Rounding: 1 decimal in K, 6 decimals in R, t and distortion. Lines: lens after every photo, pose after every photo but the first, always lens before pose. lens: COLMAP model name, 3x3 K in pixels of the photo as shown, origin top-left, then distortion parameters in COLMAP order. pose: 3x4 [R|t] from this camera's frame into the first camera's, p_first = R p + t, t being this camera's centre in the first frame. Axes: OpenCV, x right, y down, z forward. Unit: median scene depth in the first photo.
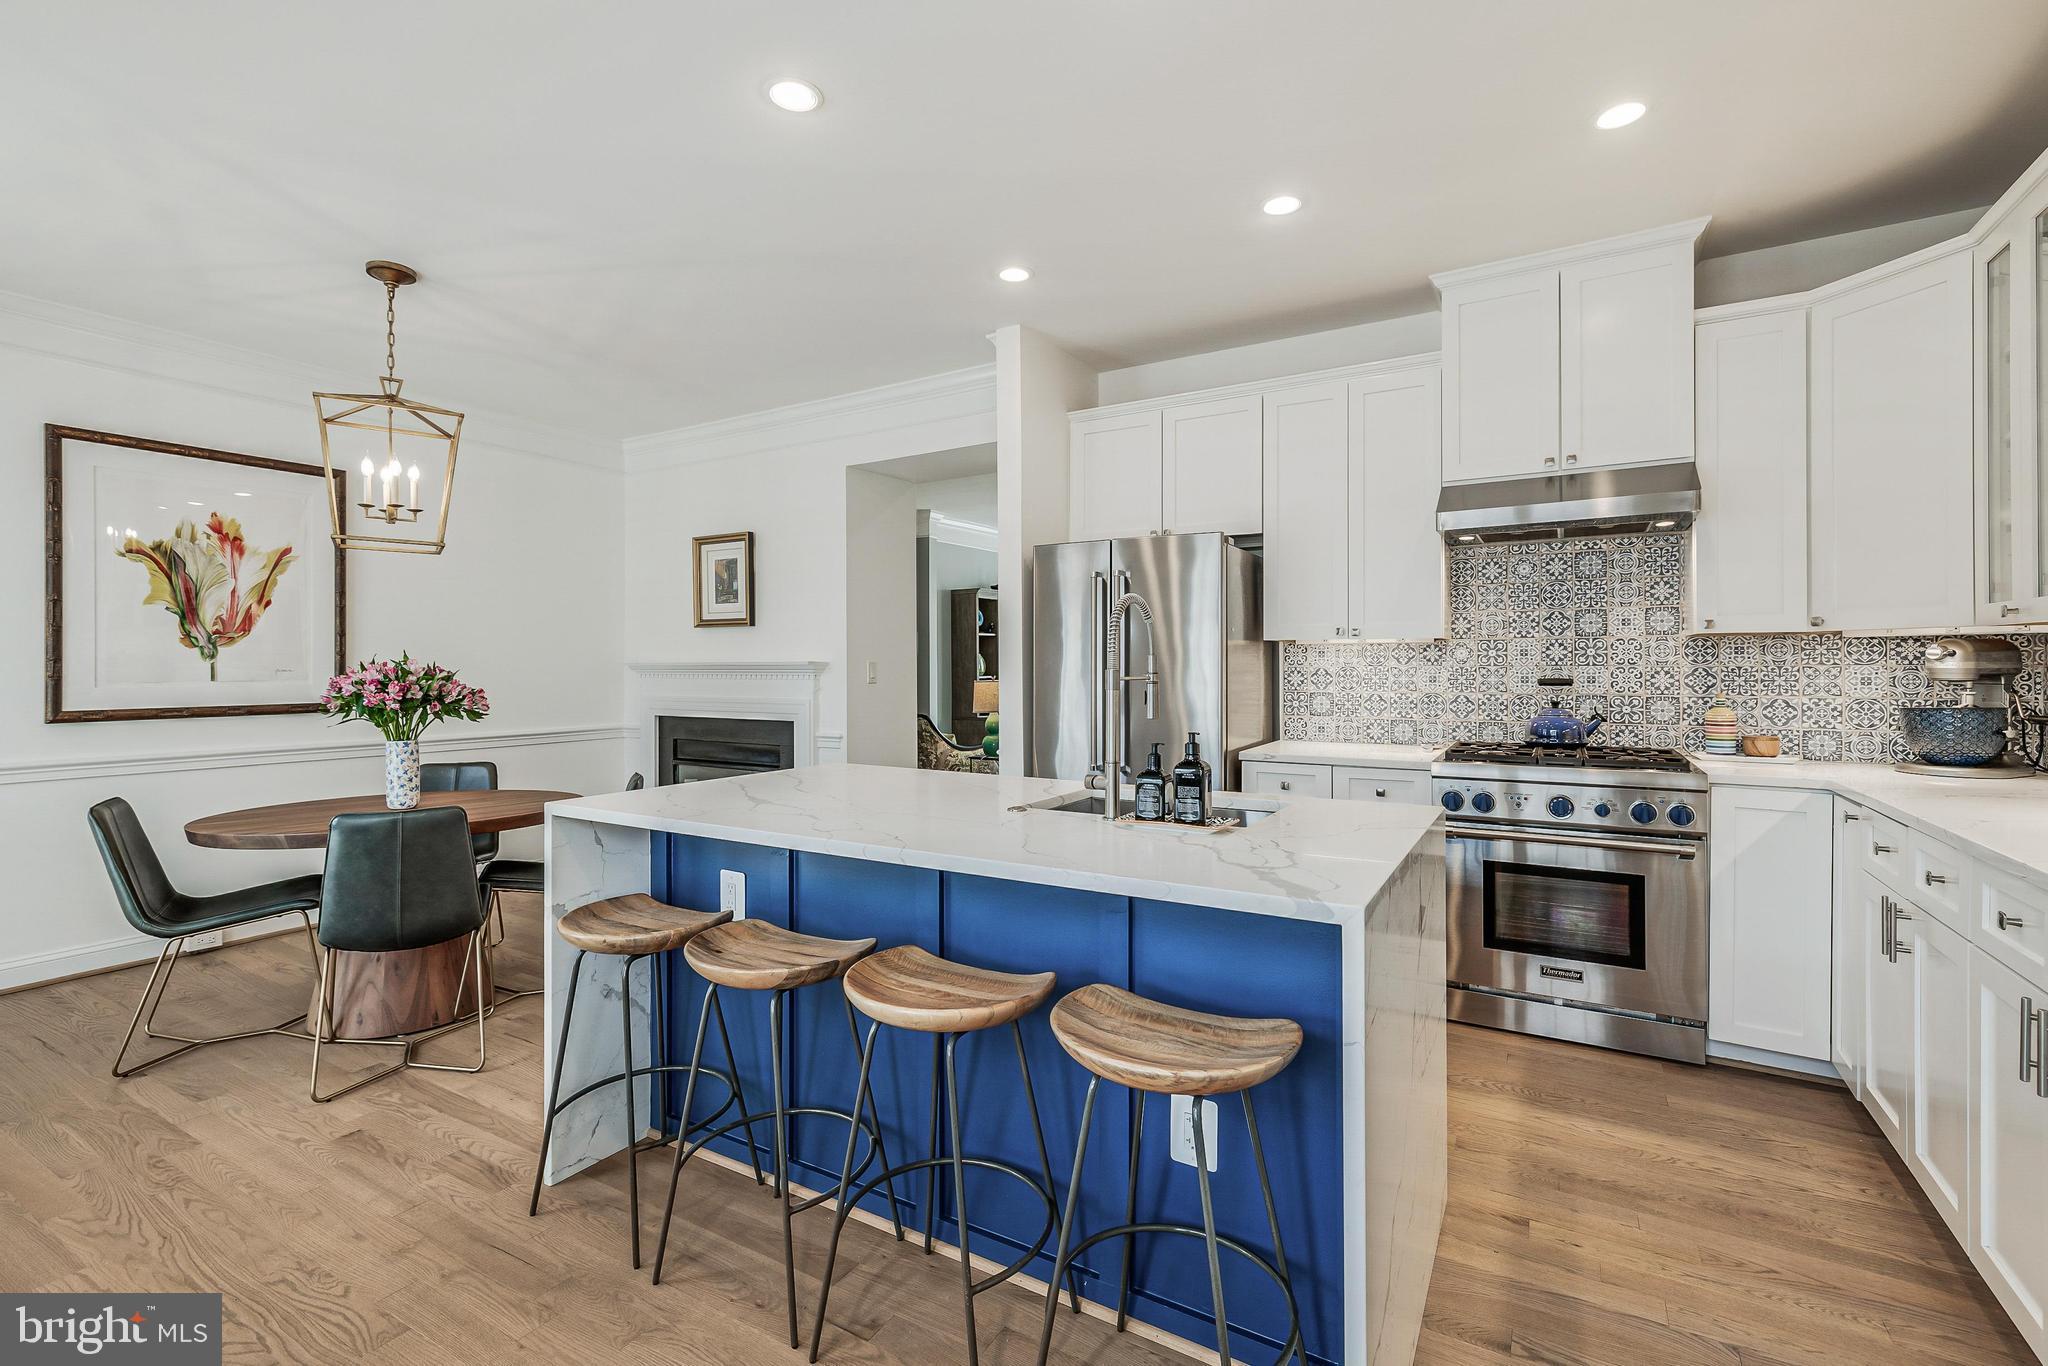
lens RADIAL K [[908.7, 0, 1014.0], [0, 908.7, 666.3], [0, 0, 1]] dist [0.000423, 0.000613]
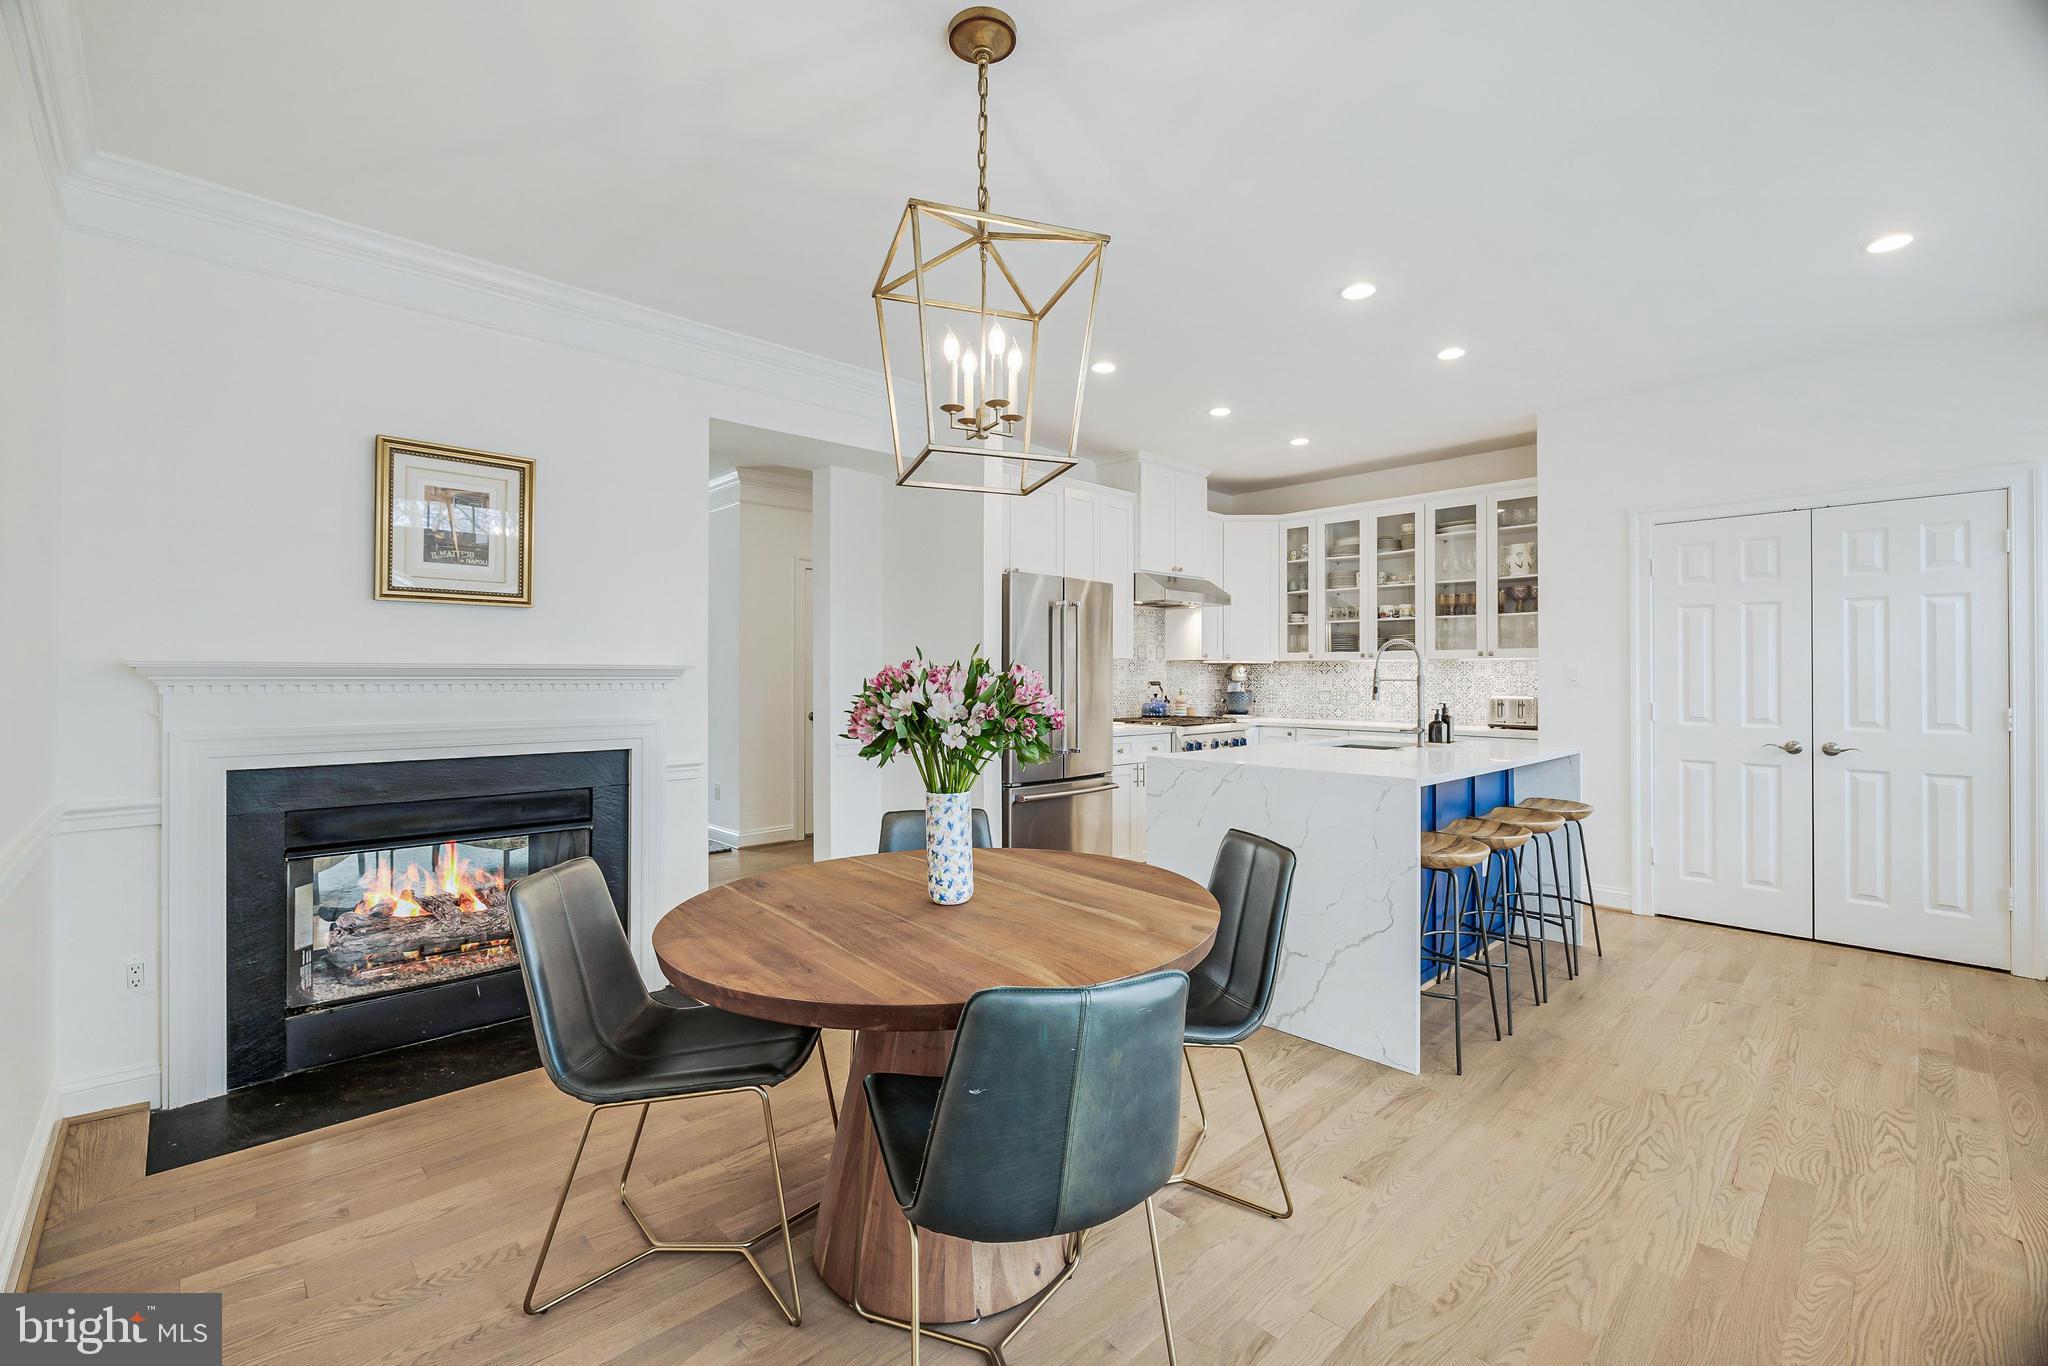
lens RADIAL K [[878.3, 0, 995.9], [0, 878.3, 670.2], [0, 0, 1]] dist [0.000591, 0.000012]
pose [[0.276988, 0.008120, 0.960839, -1.028298], [-0.003293, 0.999966, -0.007502, 0.003950], [-0.960868, -0.001086, 0.277006, 0.671737]]
